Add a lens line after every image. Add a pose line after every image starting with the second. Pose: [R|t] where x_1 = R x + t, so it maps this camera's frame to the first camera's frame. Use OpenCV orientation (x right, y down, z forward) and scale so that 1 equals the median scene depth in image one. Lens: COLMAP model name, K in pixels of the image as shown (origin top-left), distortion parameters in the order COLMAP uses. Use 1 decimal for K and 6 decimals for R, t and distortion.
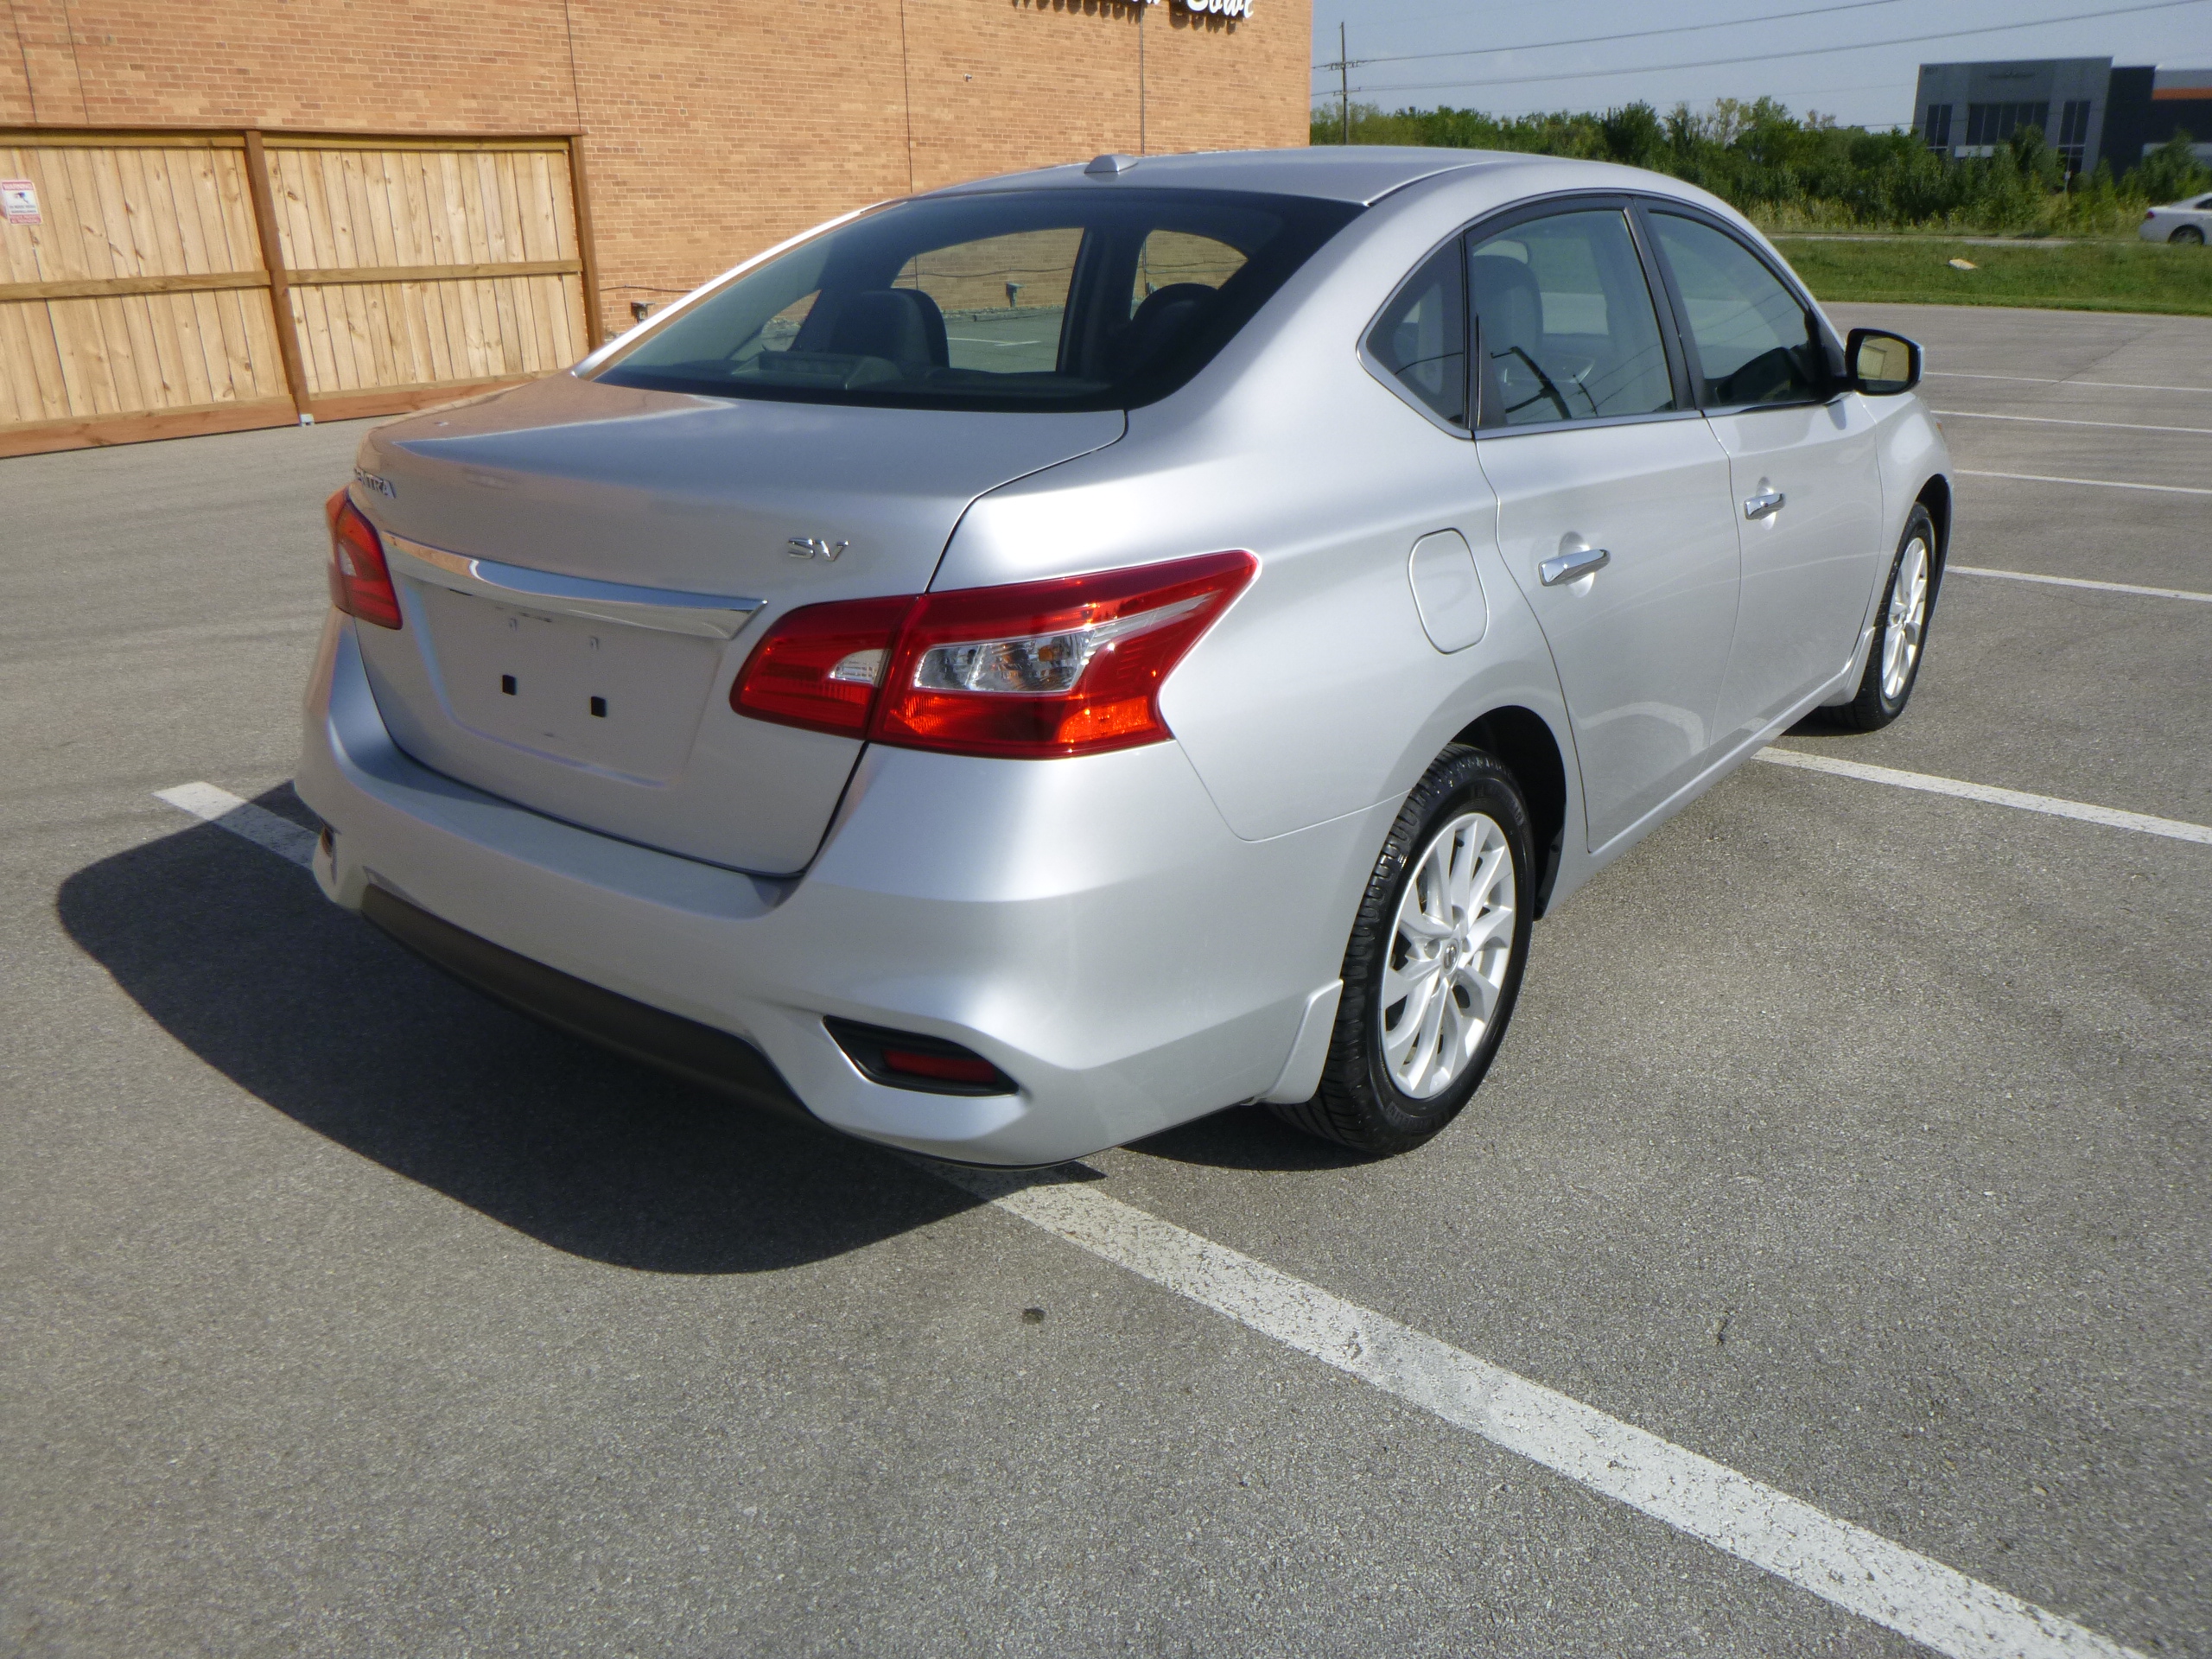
lens RADIAL K [[1684.7, 0, 1106.0], [0, 1684.7, 829.5], [0, 0, 1]] dist [-0.034609, 0.019338]
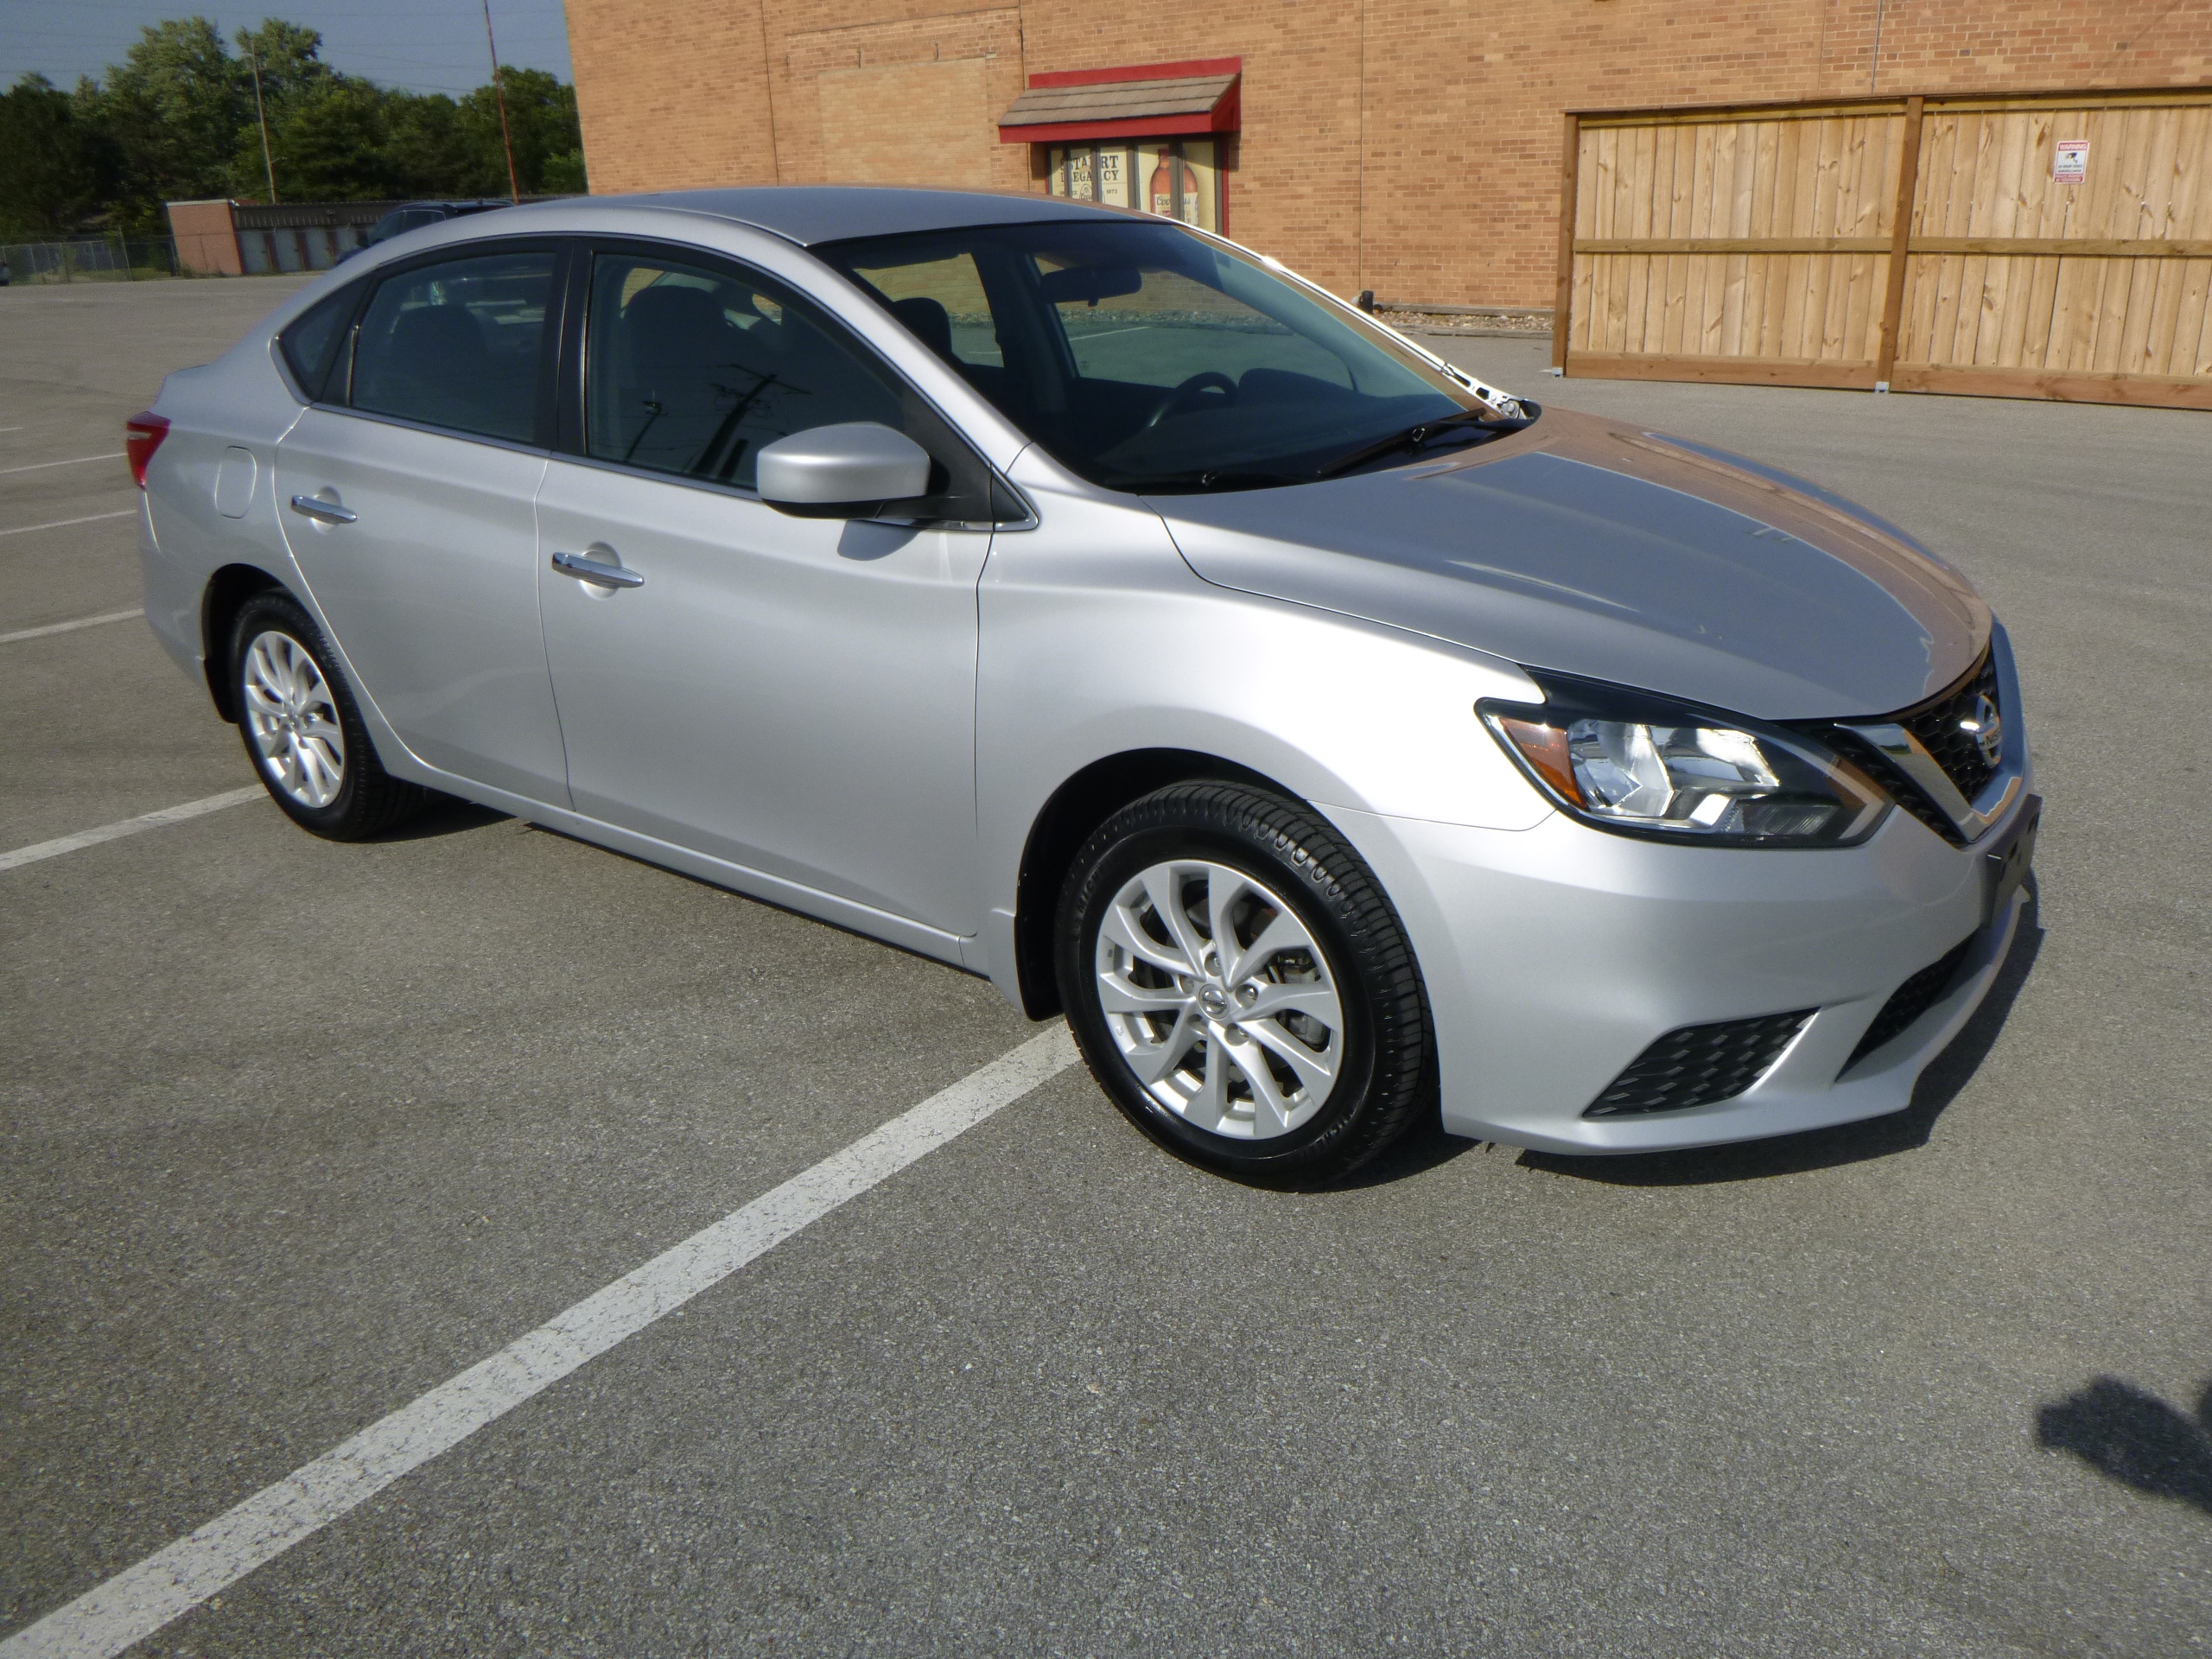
lens RADIAL K [[1645.7, 0, 1107.1], [0, 1645.7, 889.4], [0, 0, 1]] dist [-0.062978, 0.013854]
pose [[0.013583, 0.408616, -0.912605, 0.353748], [-0.322813, 0.865609, 0.382769, -0.132541], [0.946365, 0.289401, 0.143664, 0.324240]]
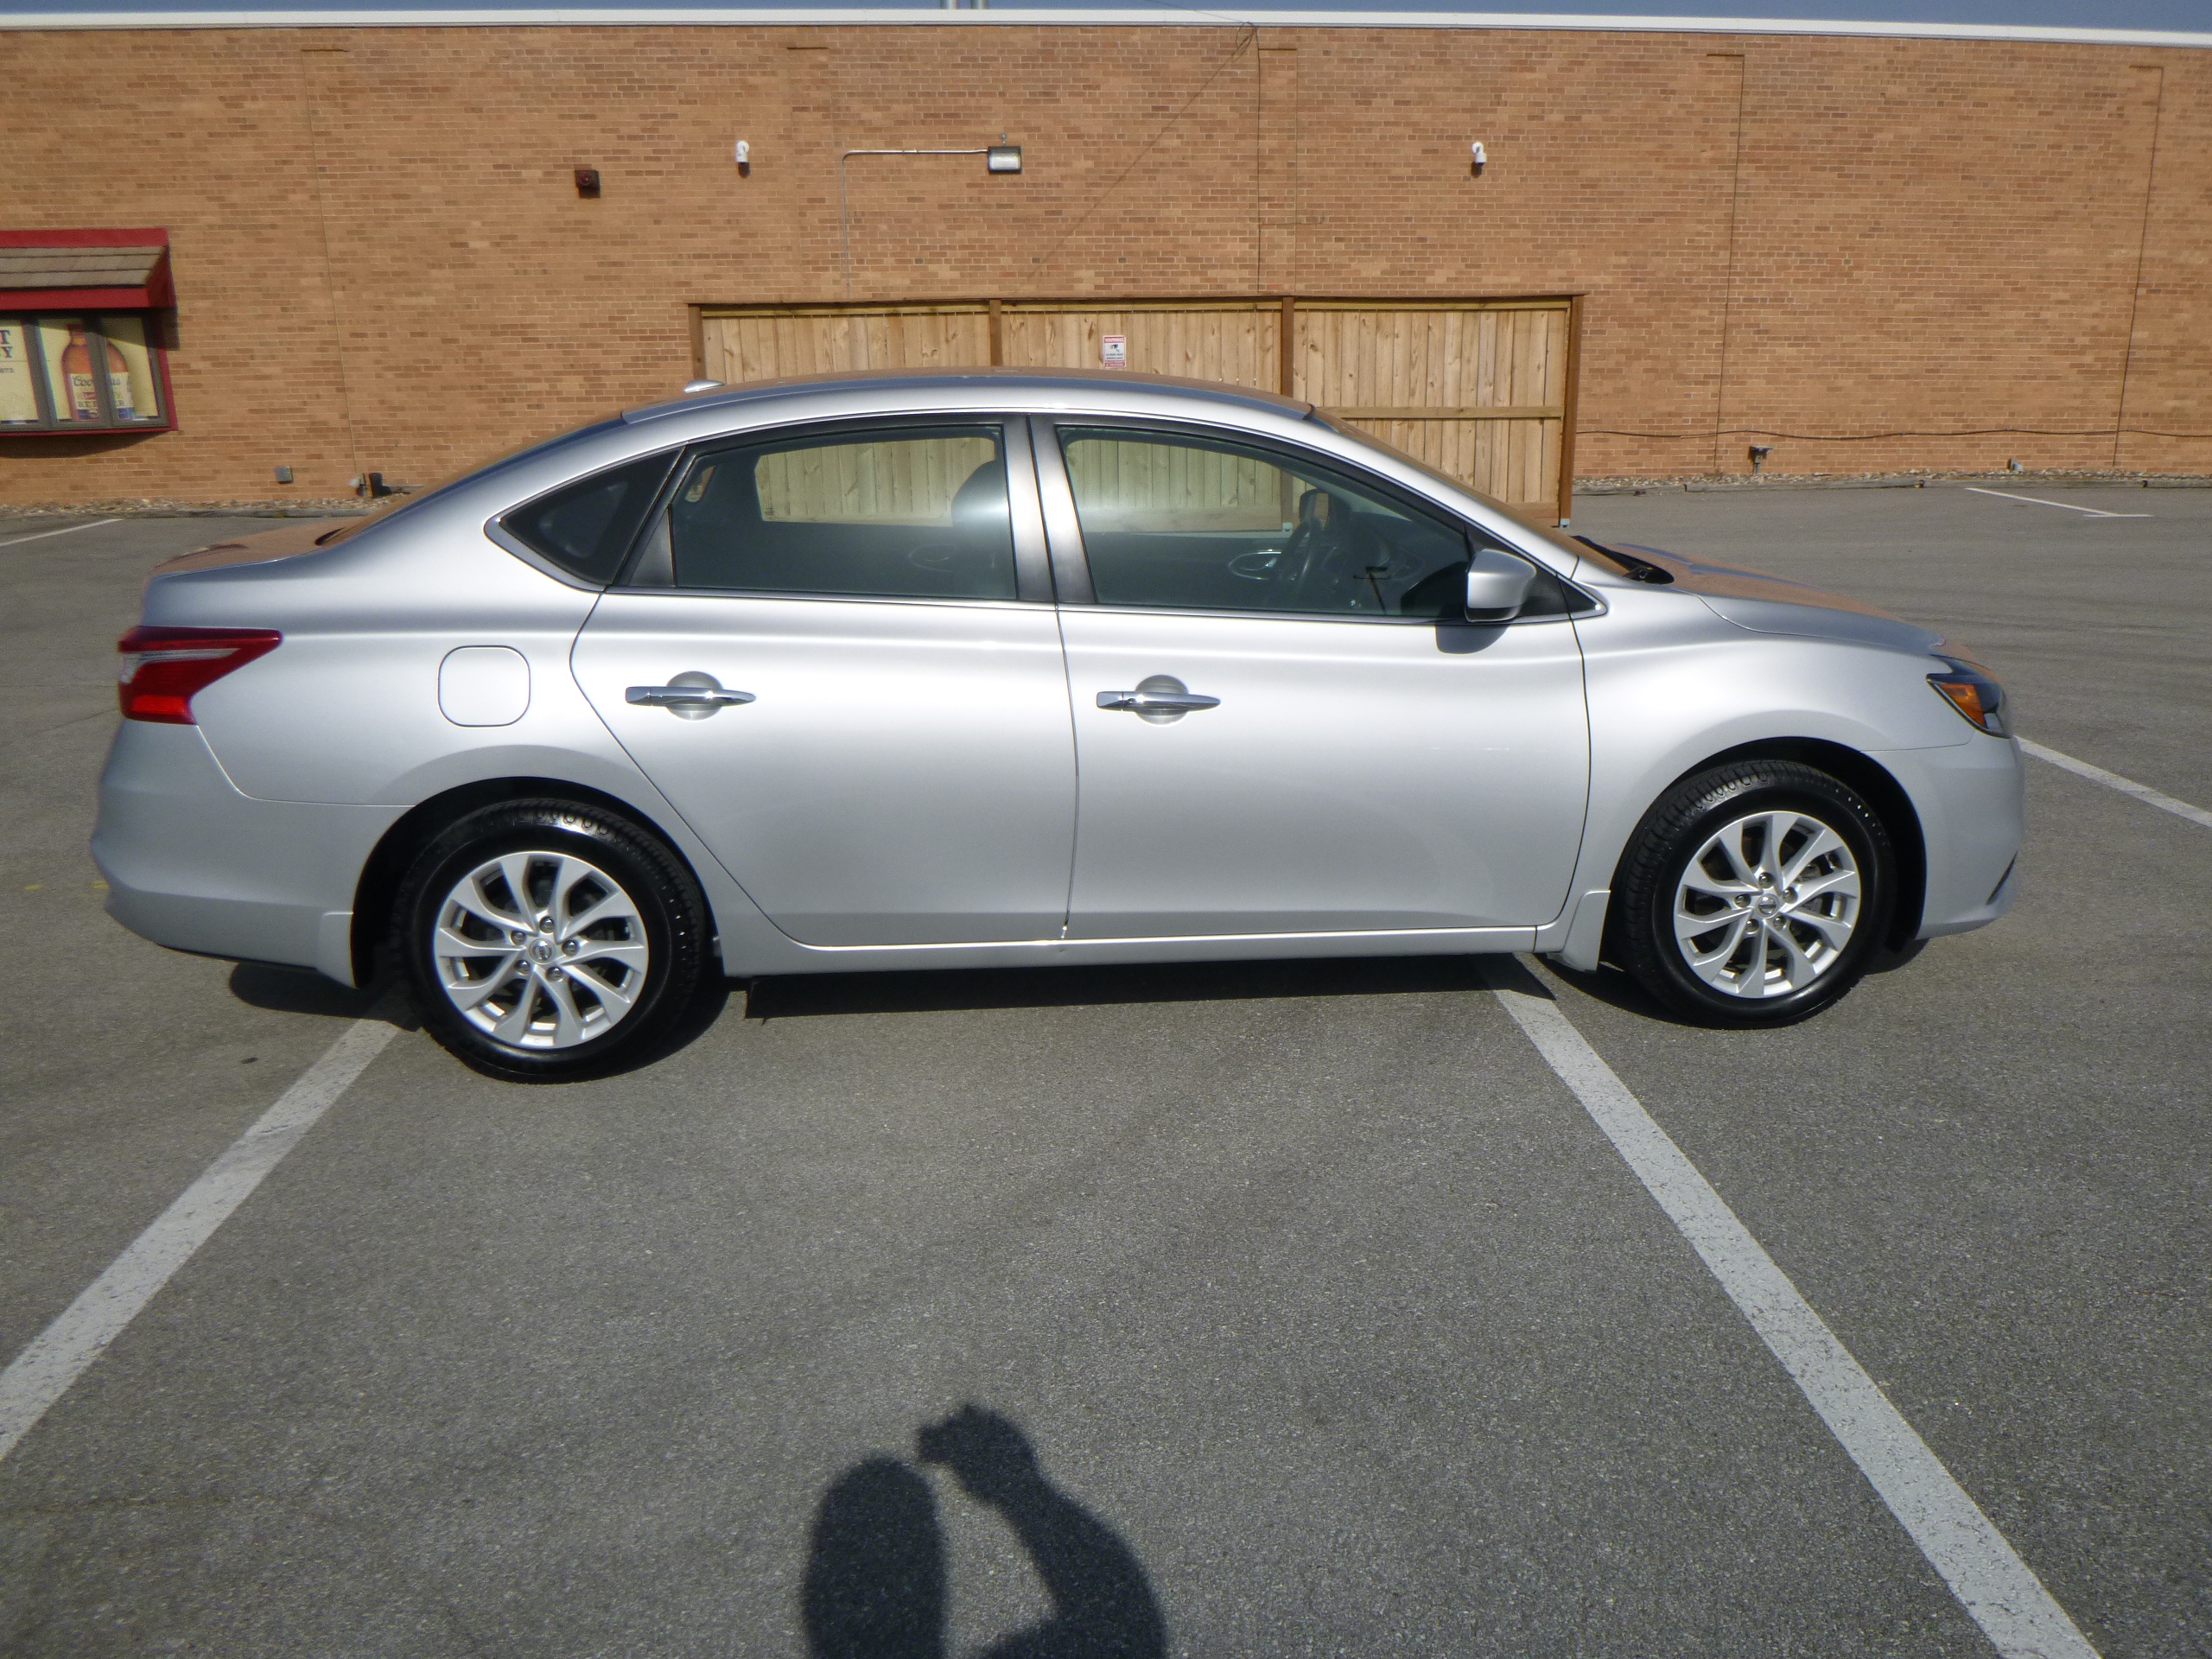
lens RADIAL K [[1666.1, 0, 1106.0], [0, 1666.1, 829.5], [0, 0, 1]] dist [0.006423, -0.037721]
pose [[0.680600, 0.213062, -0.700991, 0.303792], [-0.259958, 0.964756, 0.040836, -0.041701], [0.684986, 0.154435, 0.712000, 0.065201]]
